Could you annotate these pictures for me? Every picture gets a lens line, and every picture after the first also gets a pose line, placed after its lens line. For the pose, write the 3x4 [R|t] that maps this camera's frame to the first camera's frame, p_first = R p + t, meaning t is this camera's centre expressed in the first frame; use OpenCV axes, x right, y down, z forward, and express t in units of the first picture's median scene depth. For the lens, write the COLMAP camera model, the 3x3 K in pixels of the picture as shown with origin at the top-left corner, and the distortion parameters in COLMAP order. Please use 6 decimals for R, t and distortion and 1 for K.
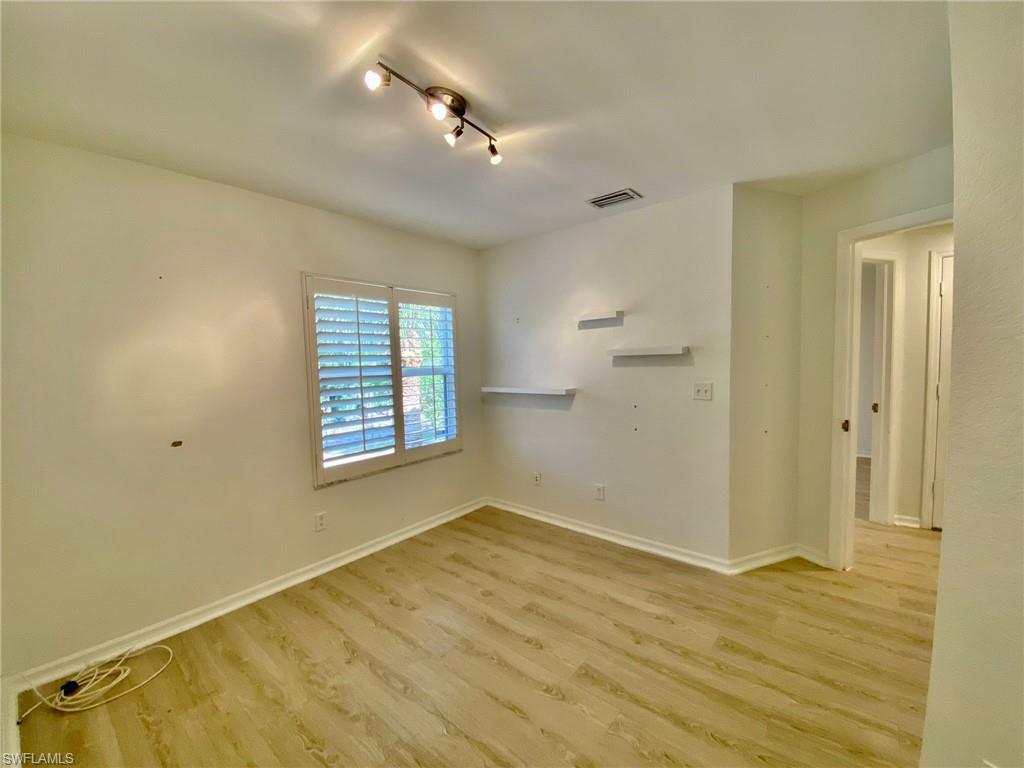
lens RADIAL K [[414.0, 0, 510.4], [0, 414.0, 386.0], [0, 0, 1]] dist [0.046686, -0.031280]
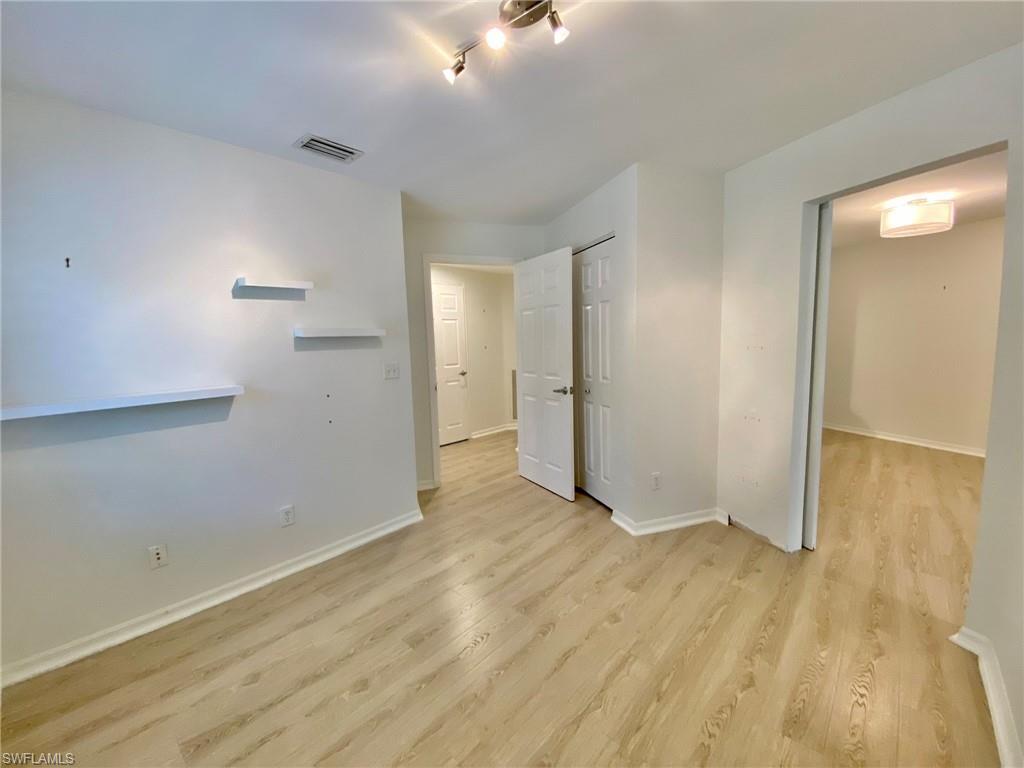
lens RADIAL K [[414.0, 0, 510.4], [0, 414.0, 386.0], [0, 0, 1]] dist [0.046686, -0.031280]
pose [[0.048039, -0.089954, 0.994787, -0.620913], [0.094685, 0.991862, 0.085117, -0.011830], [-0.994347, 0.090103, 0.056166, 0.633114]]
